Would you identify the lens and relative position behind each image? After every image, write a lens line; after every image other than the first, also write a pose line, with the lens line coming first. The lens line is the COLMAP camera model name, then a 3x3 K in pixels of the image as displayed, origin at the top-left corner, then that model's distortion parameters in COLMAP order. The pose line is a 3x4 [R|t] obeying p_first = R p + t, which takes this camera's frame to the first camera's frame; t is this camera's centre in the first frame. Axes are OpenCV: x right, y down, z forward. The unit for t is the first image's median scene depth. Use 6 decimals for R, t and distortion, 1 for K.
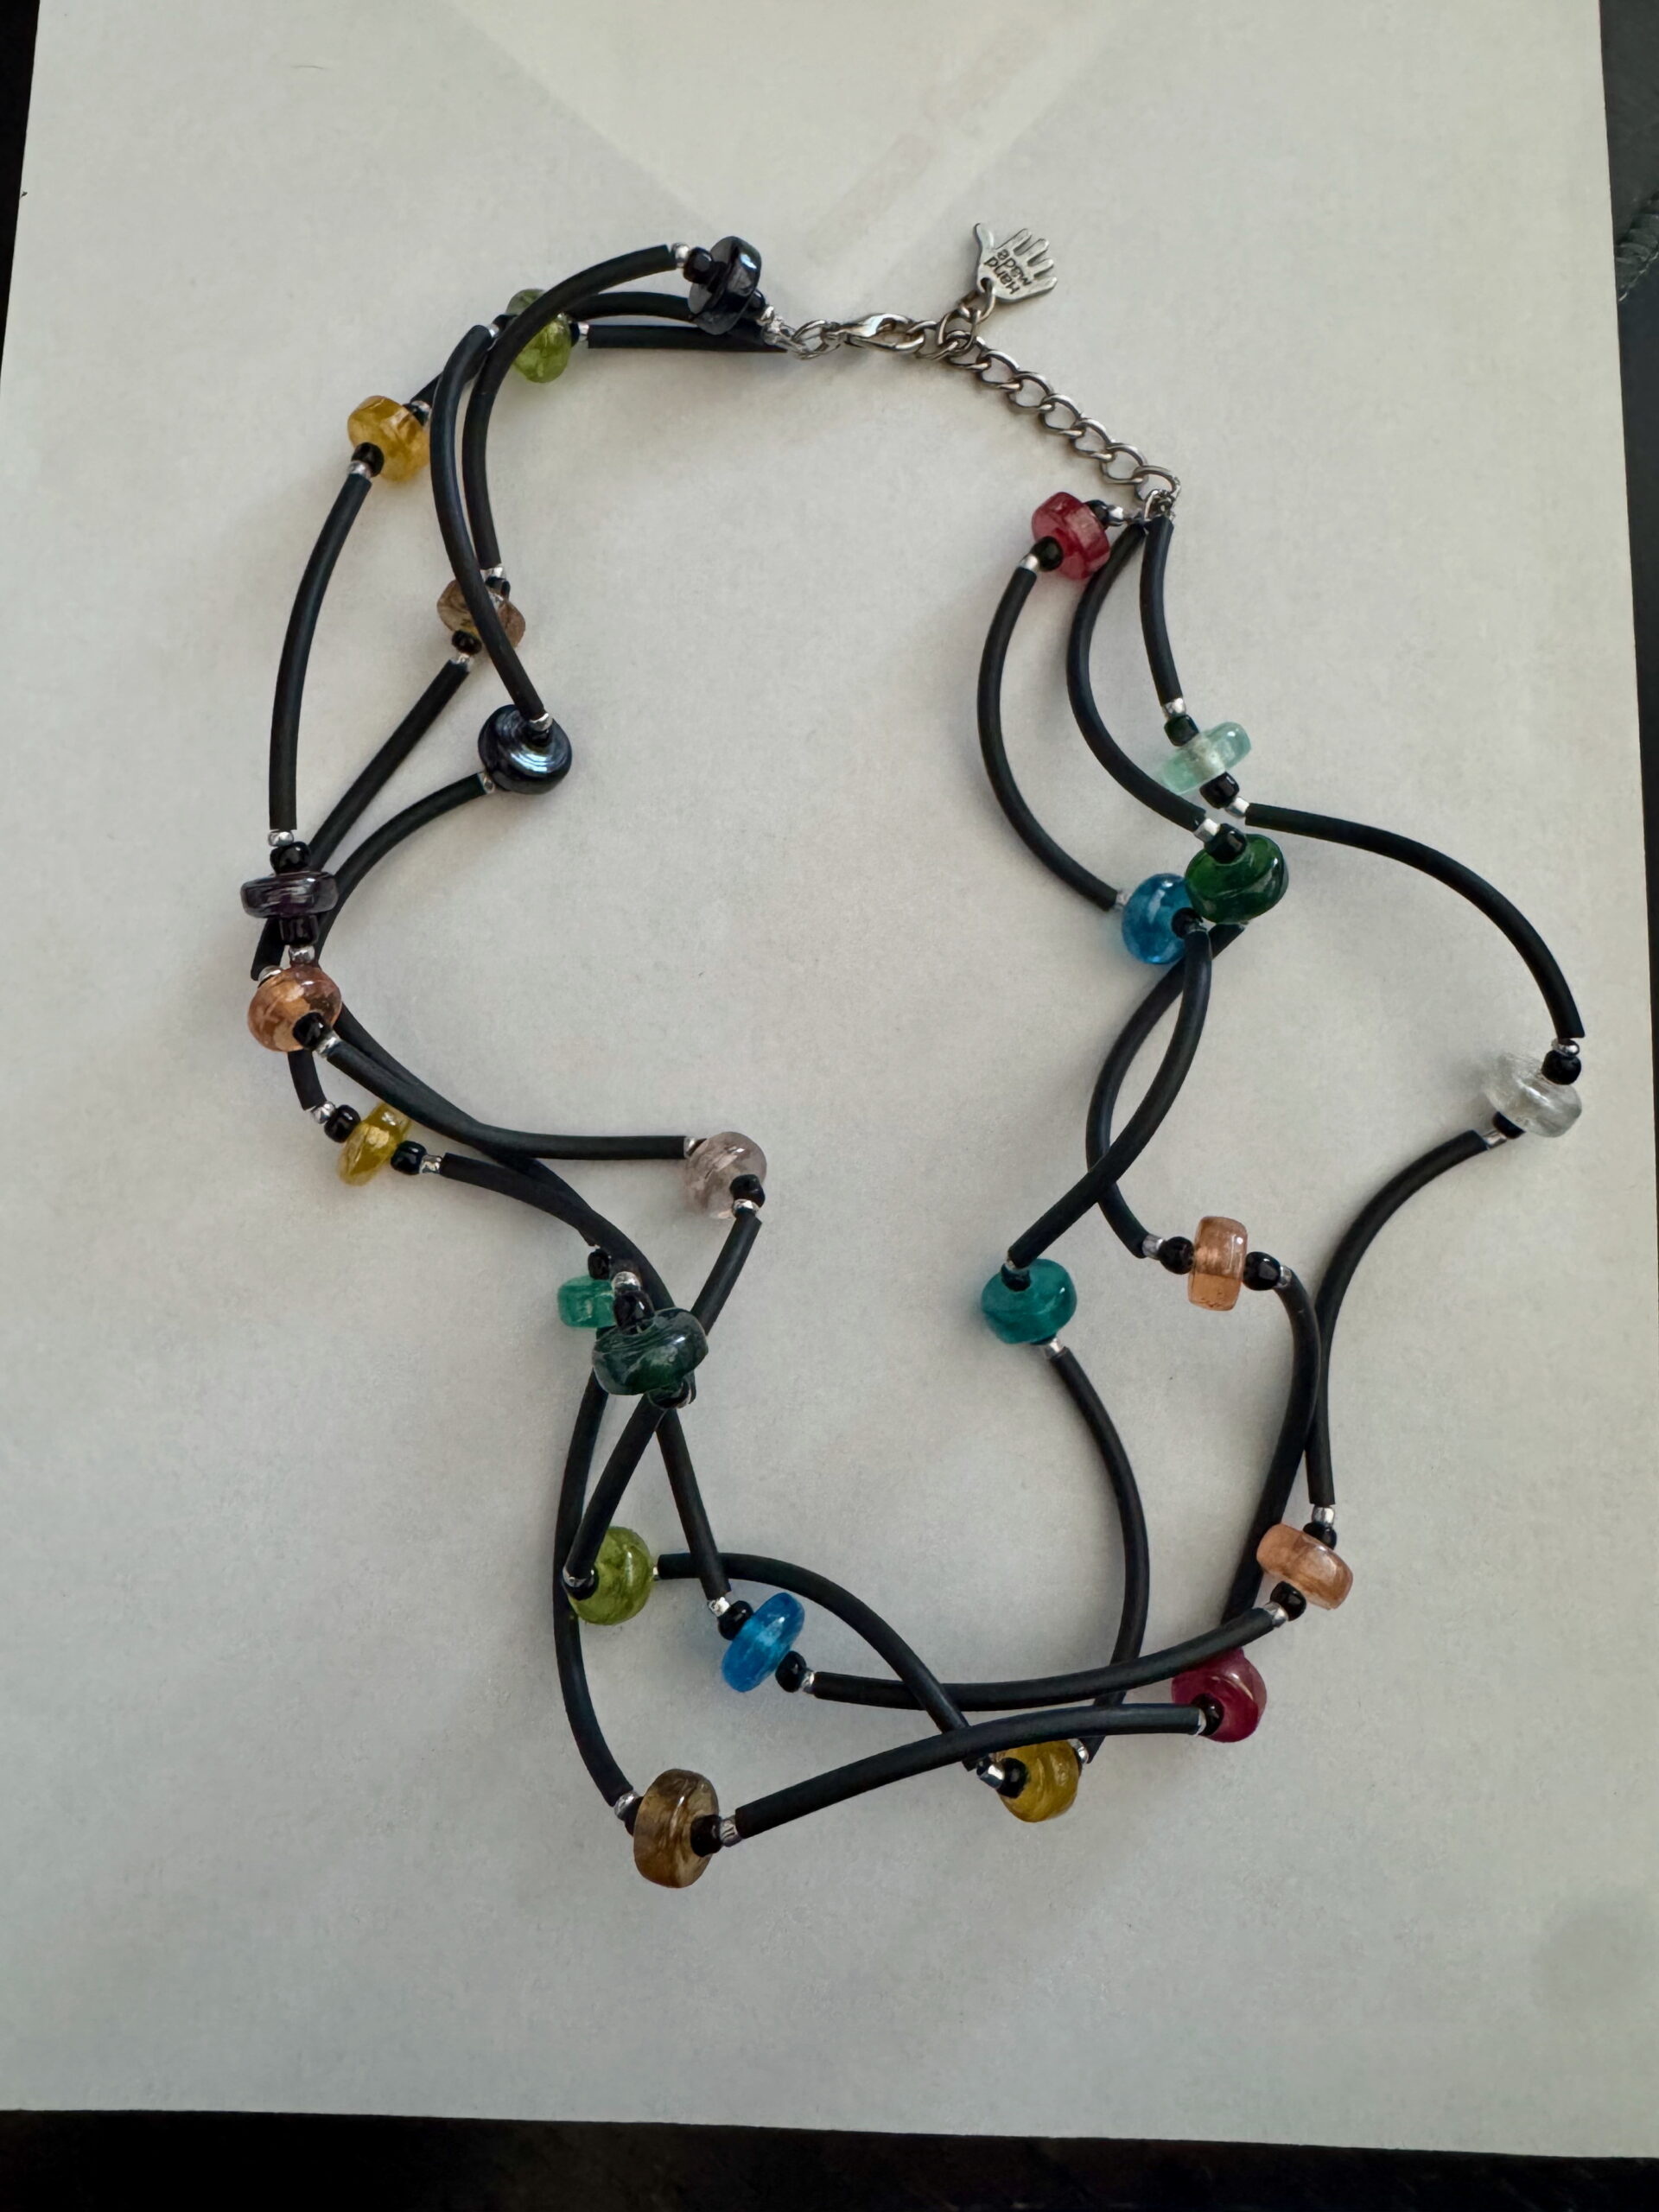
lens RADIAL K [[1536.7, 0, 829.5], [0, 1536.7, 1106.0], [0, 0, 1]] dist [-0.003414, -0.002970]
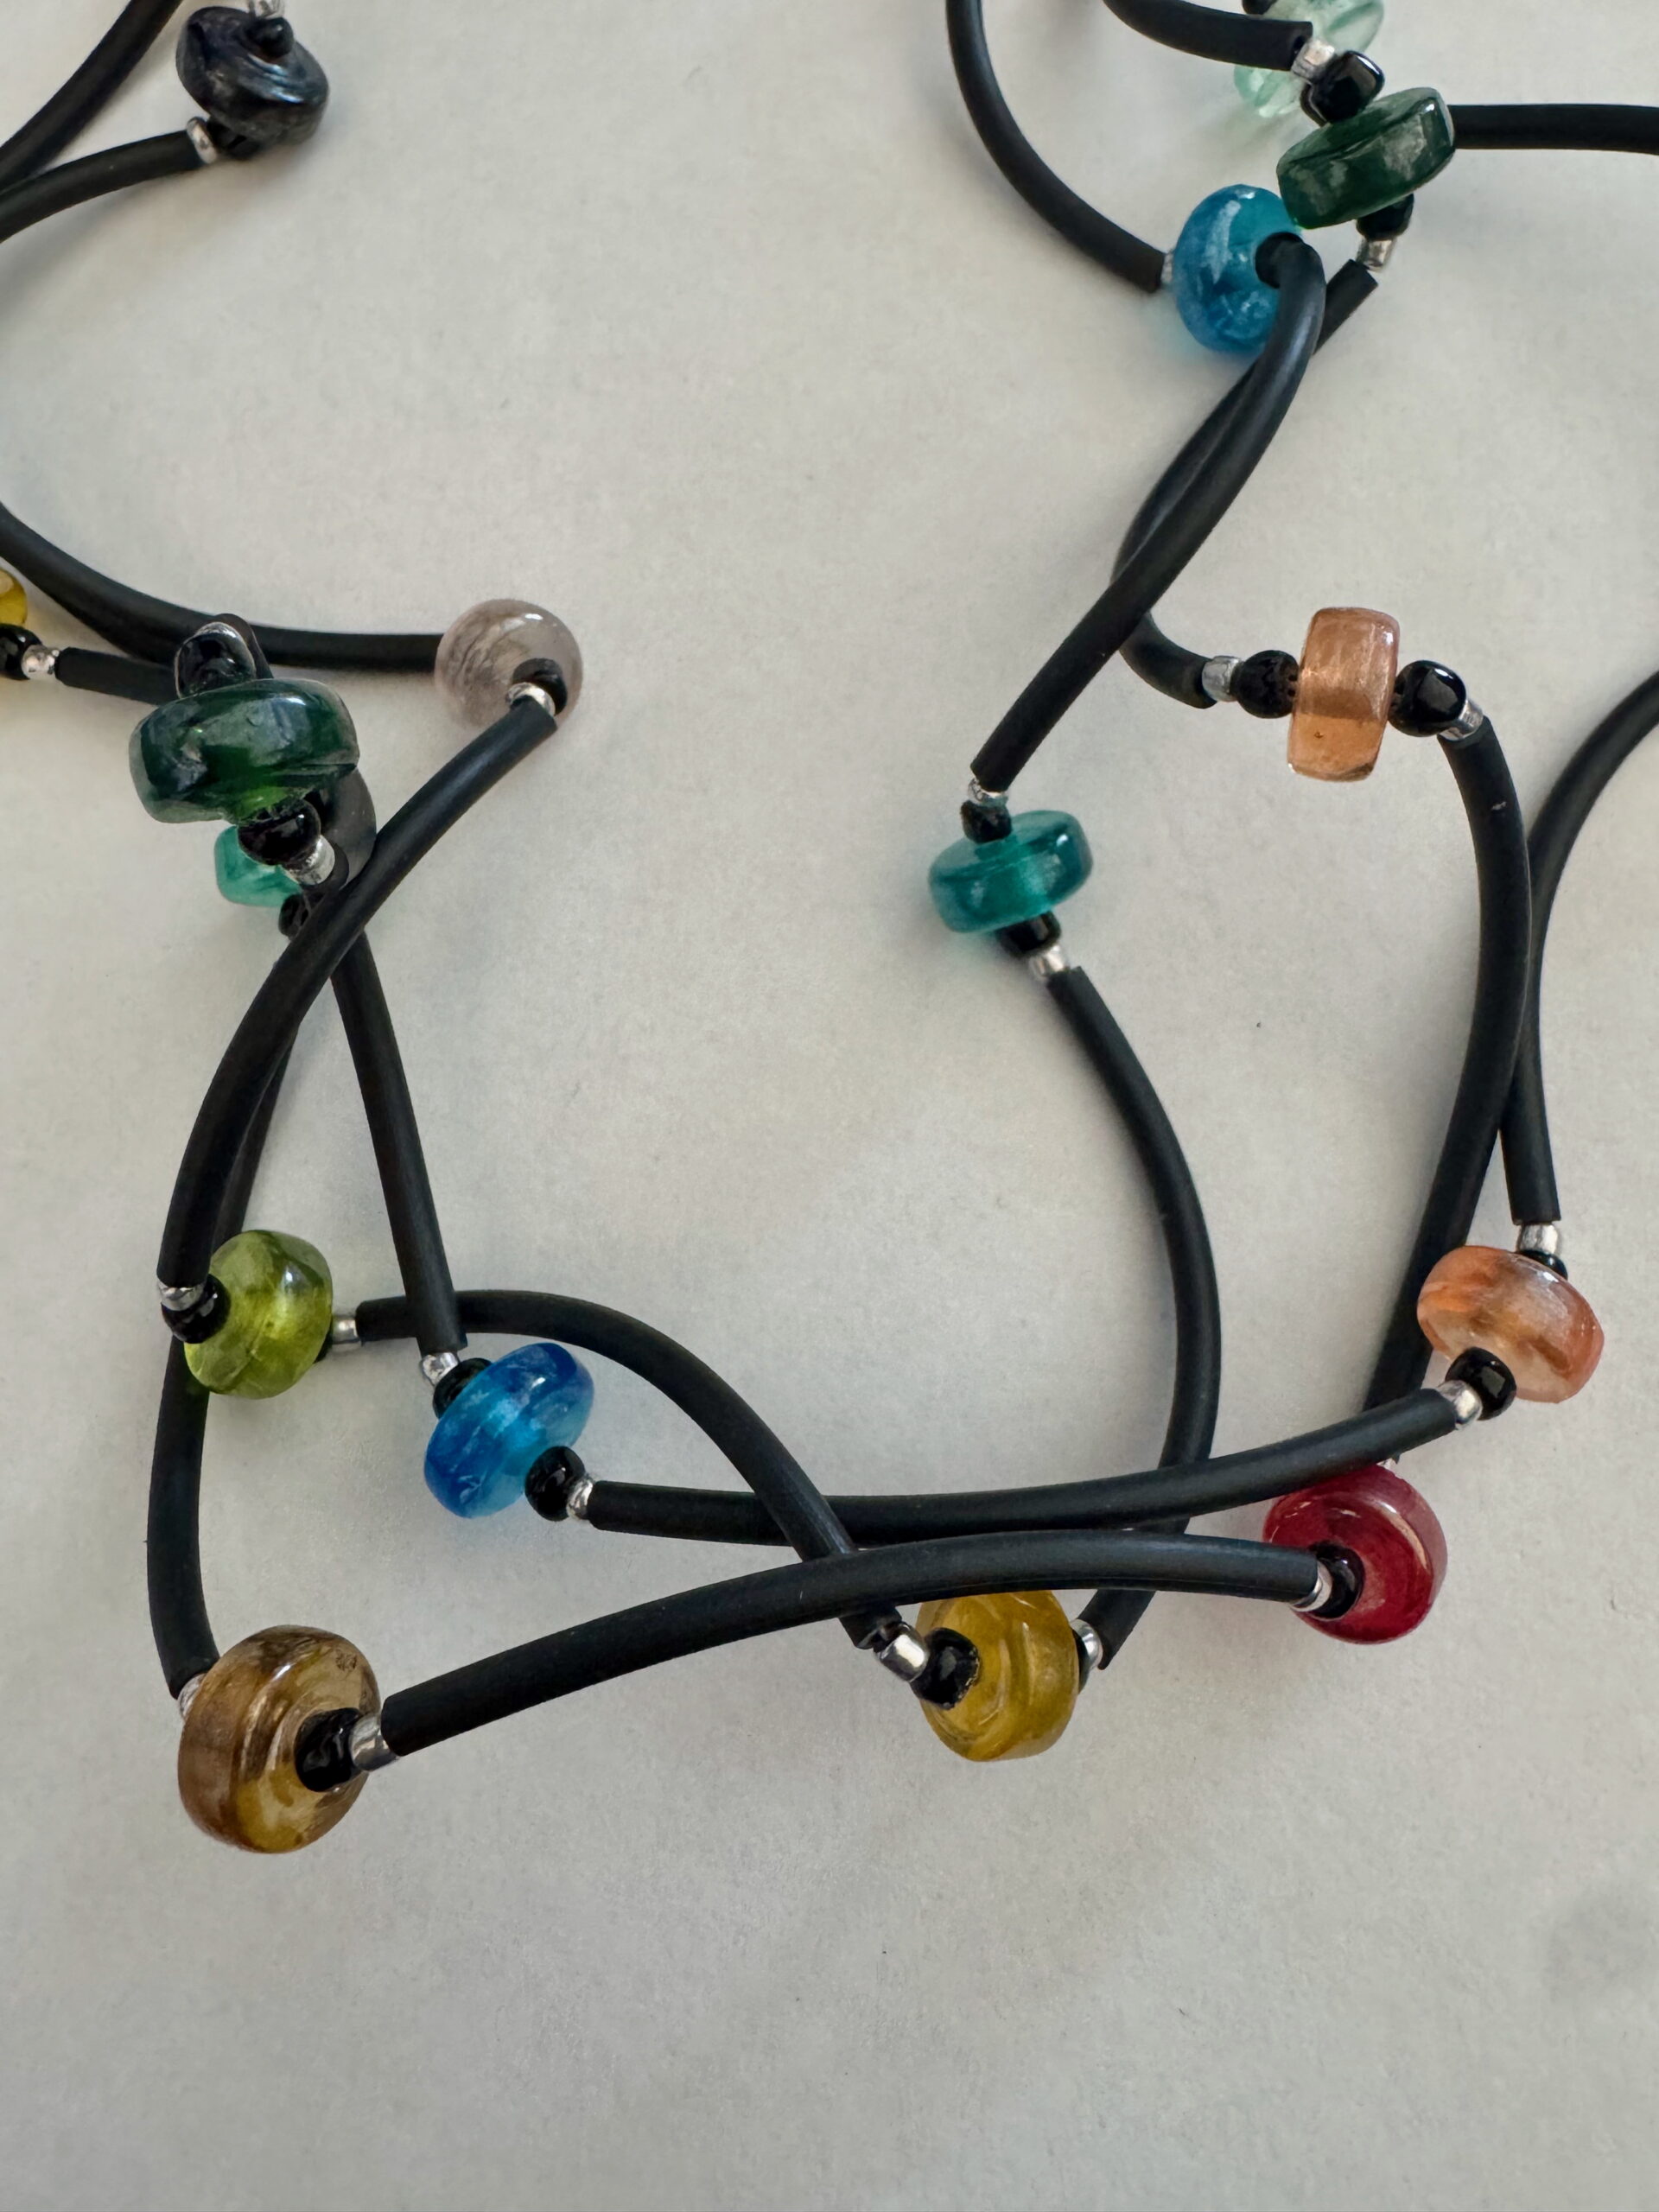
lens RADIAL K [[1561.7, 0, 850.1], [0, 1561.7, 1106.2], [0, 0, 1]] dist [-0.003297, -0.003840]
pose [[0.998835, 0.022689, -0.042598, 0.100279], [-0.028090, 0.991010, -0.130807, 0.306421], [0.039247, 0.131851, 0.990492, 0.442293]]
